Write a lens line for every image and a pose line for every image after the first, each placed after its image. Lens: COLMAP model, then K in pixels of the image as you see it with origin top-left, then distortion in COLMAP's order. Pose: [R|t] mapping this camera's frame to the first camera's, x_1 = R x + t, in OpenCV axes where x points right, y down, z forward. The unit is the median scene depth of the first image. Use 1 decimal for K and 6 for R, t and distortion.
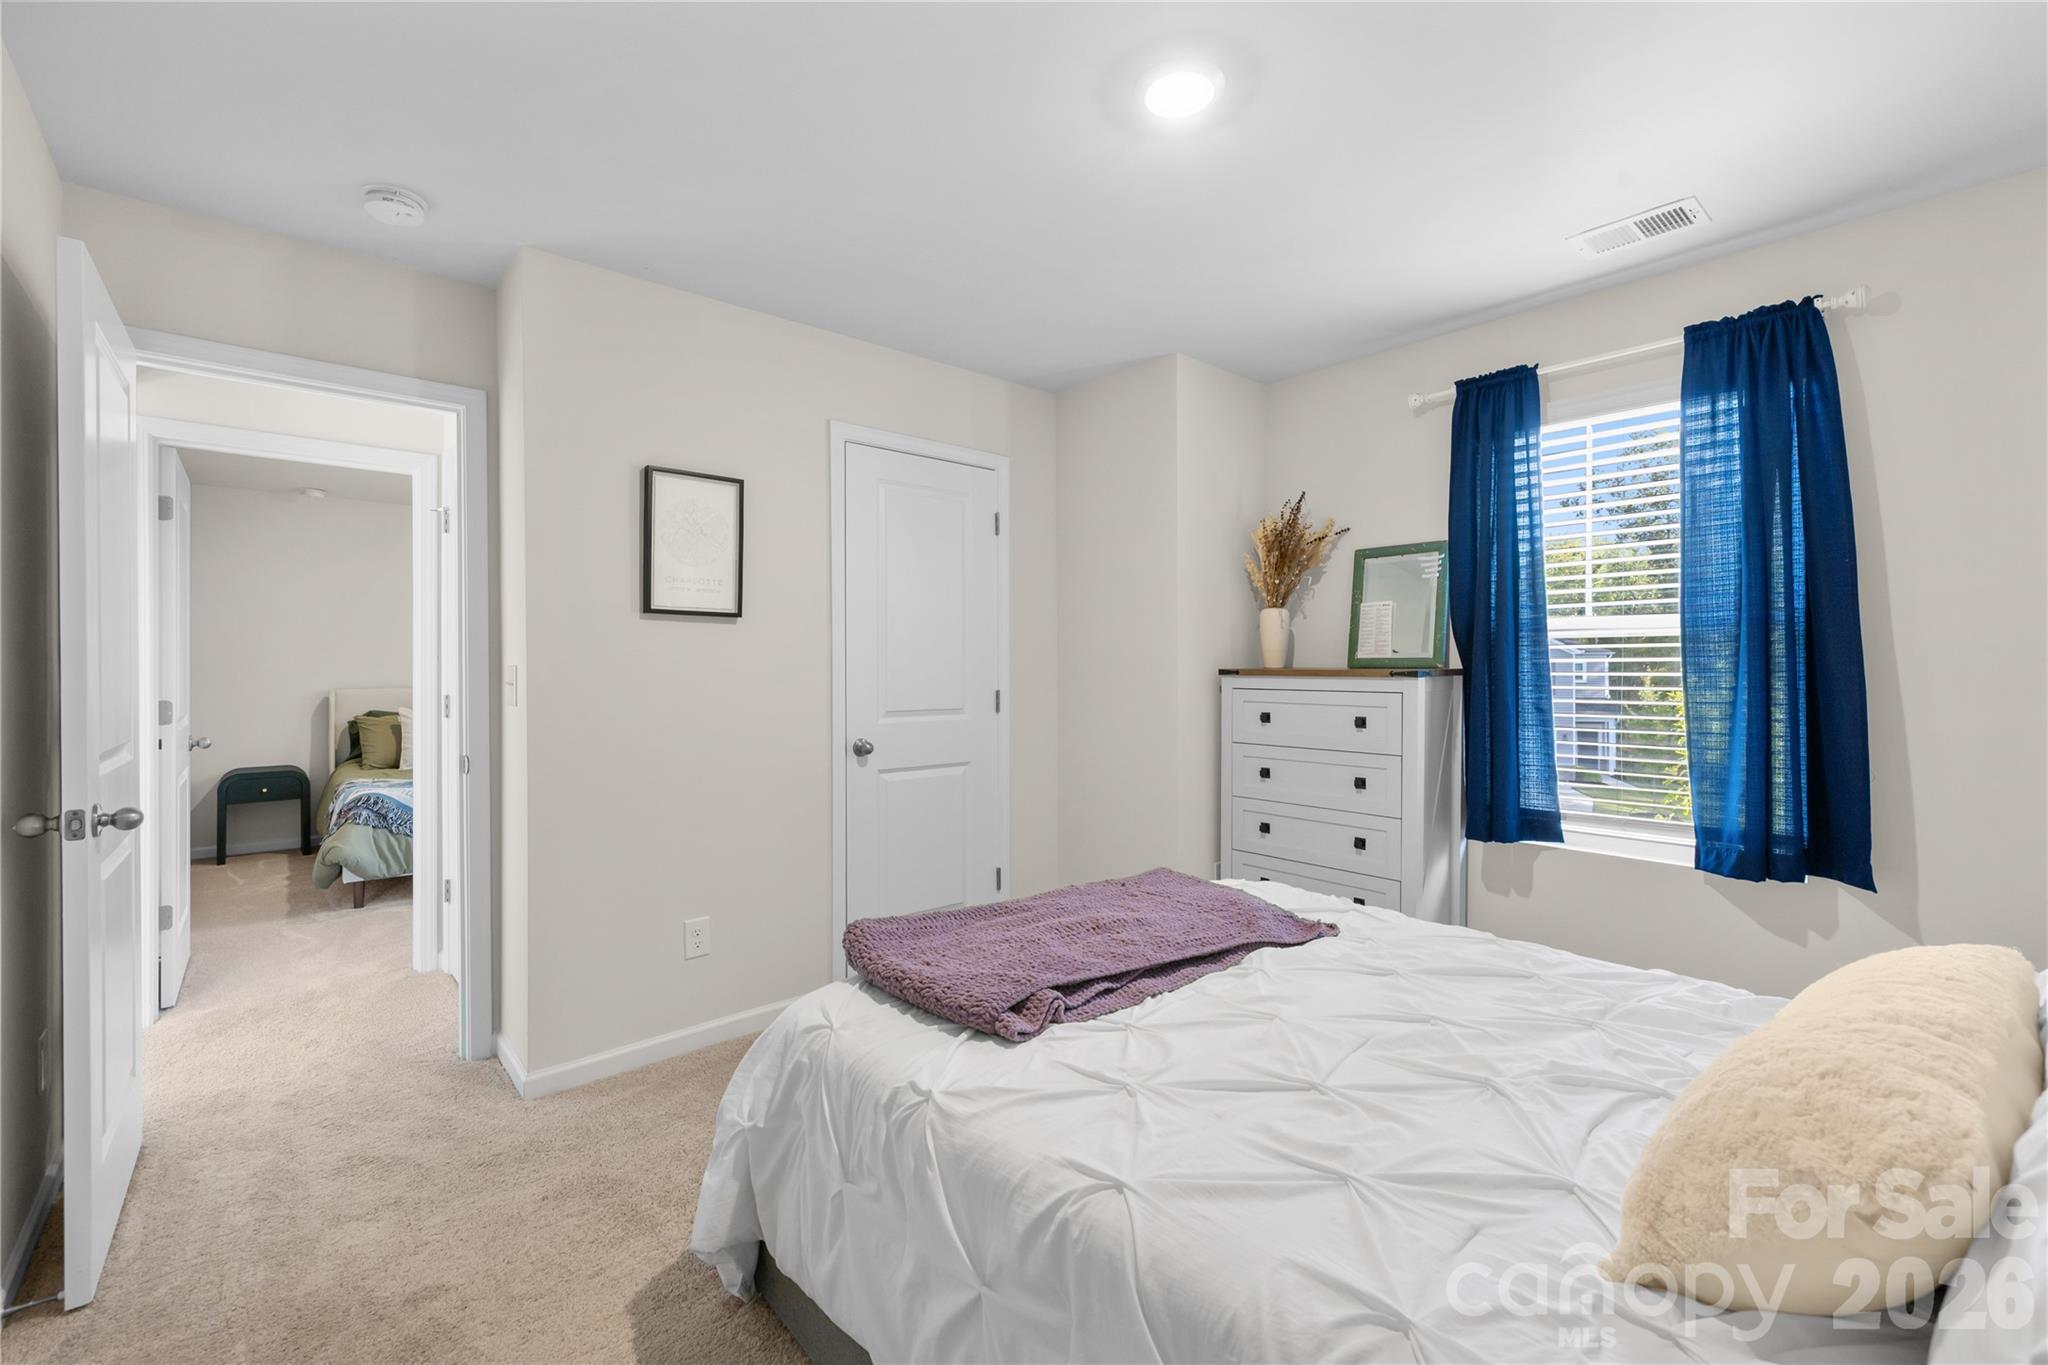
lens RADIAL K [[865.5, 0, 1018.1], [0, 865.5, 670.7], [0, 0, 1]] dist [0.001782, -0.000101]
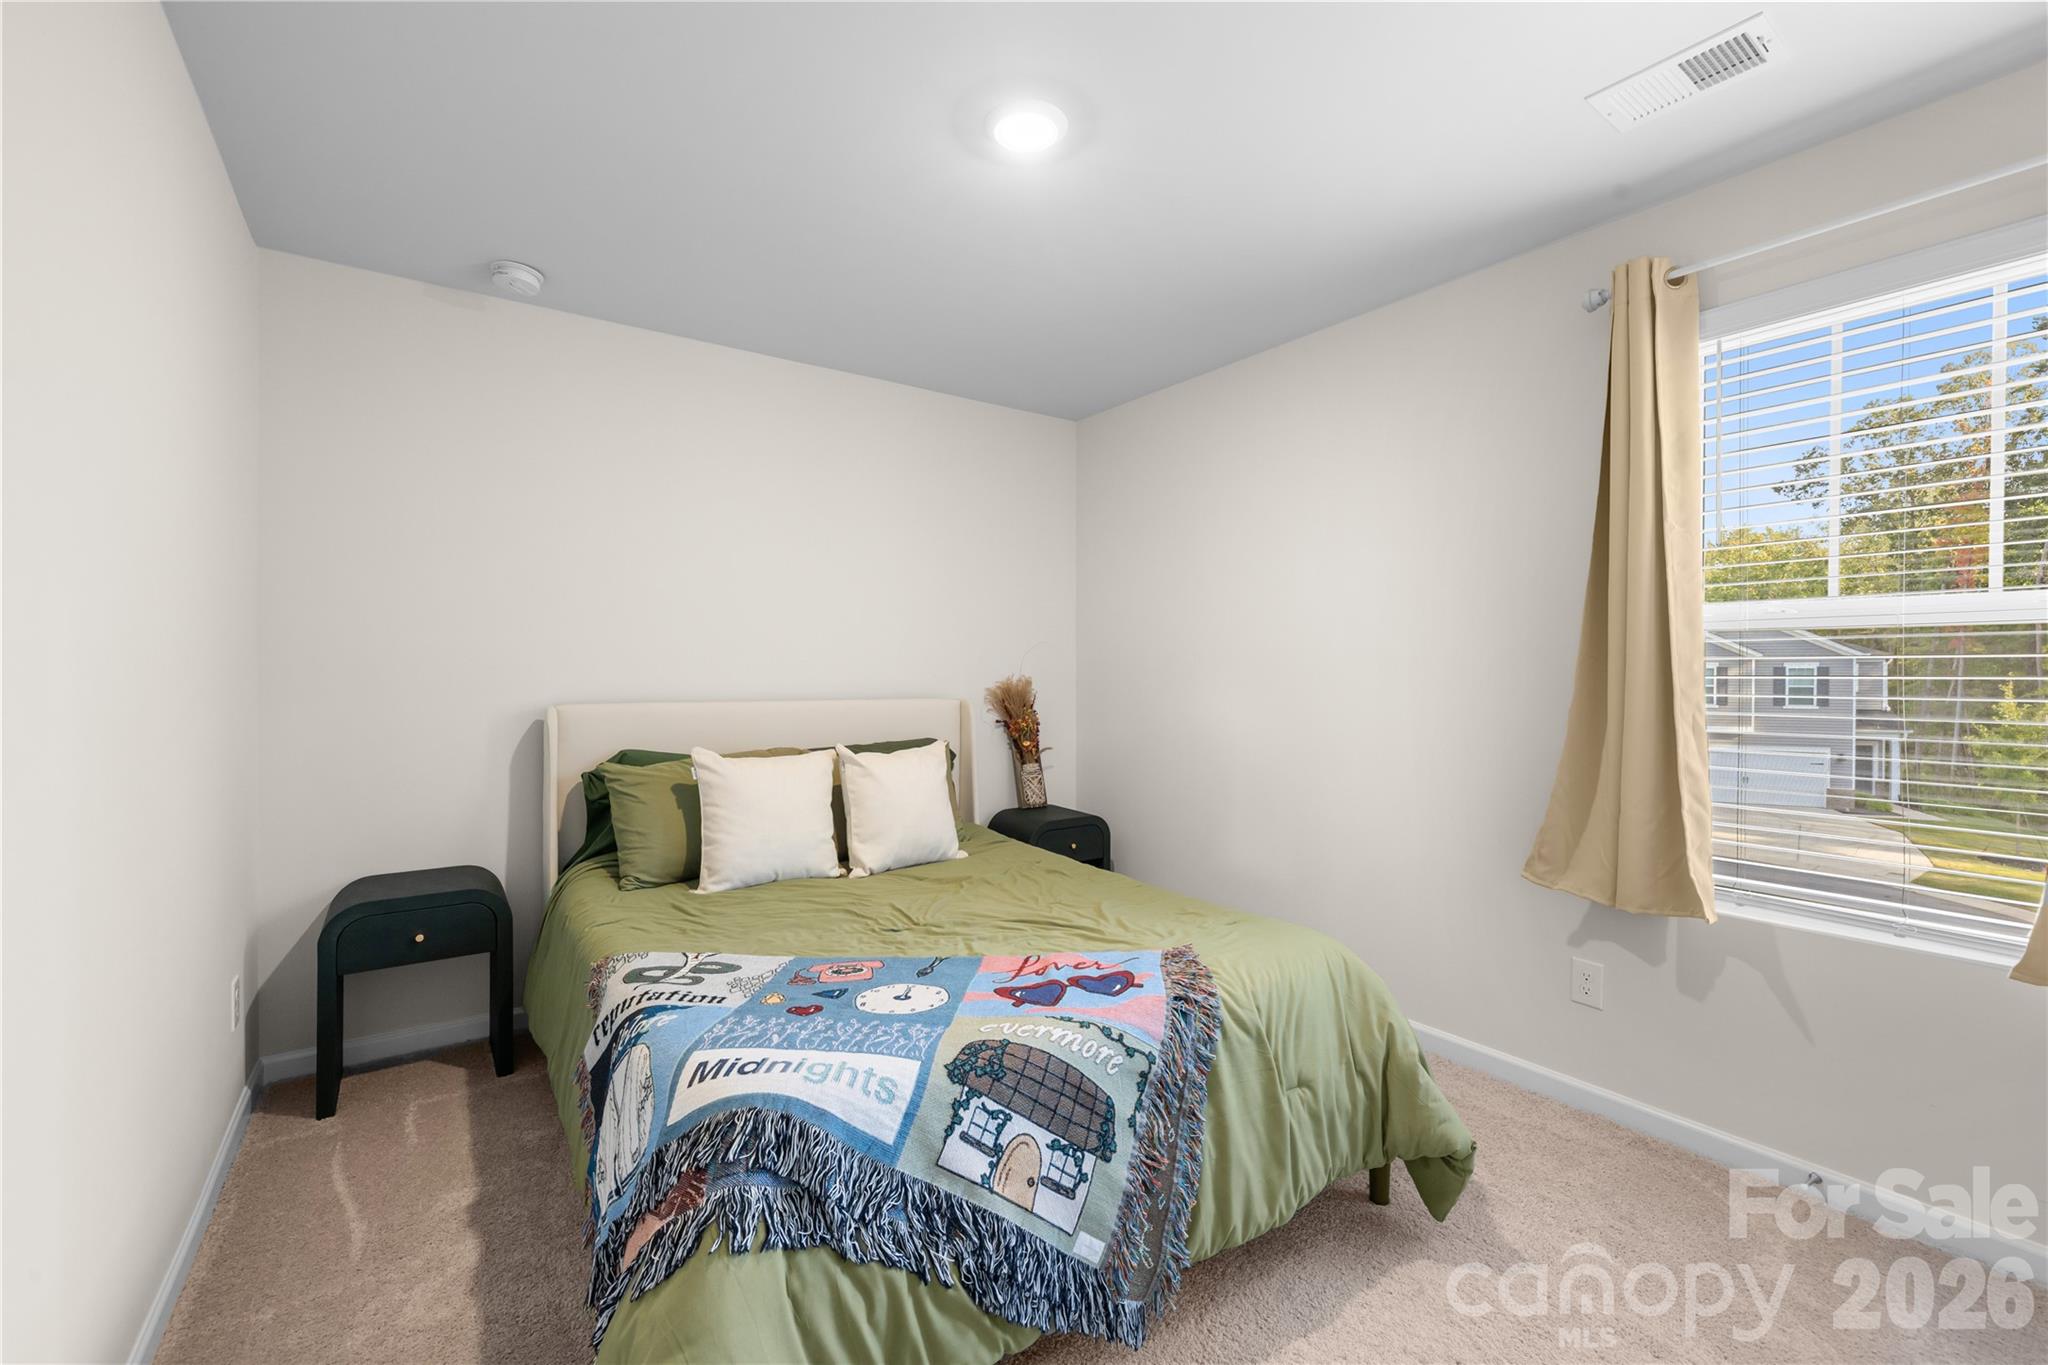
lens RADIAL K [[865.5, 0, 1032.2], [0, 865.5, 679.0], [0, 0, 1]] dist [0.001782, -0.000101]
pose [[0.994477, 0.007653, -0.104674, -0.068257], [-0.006965, 0.999952, 0.006937, 0.000380], [0.104723, -0.006169, 0.994482, 0.079080]]
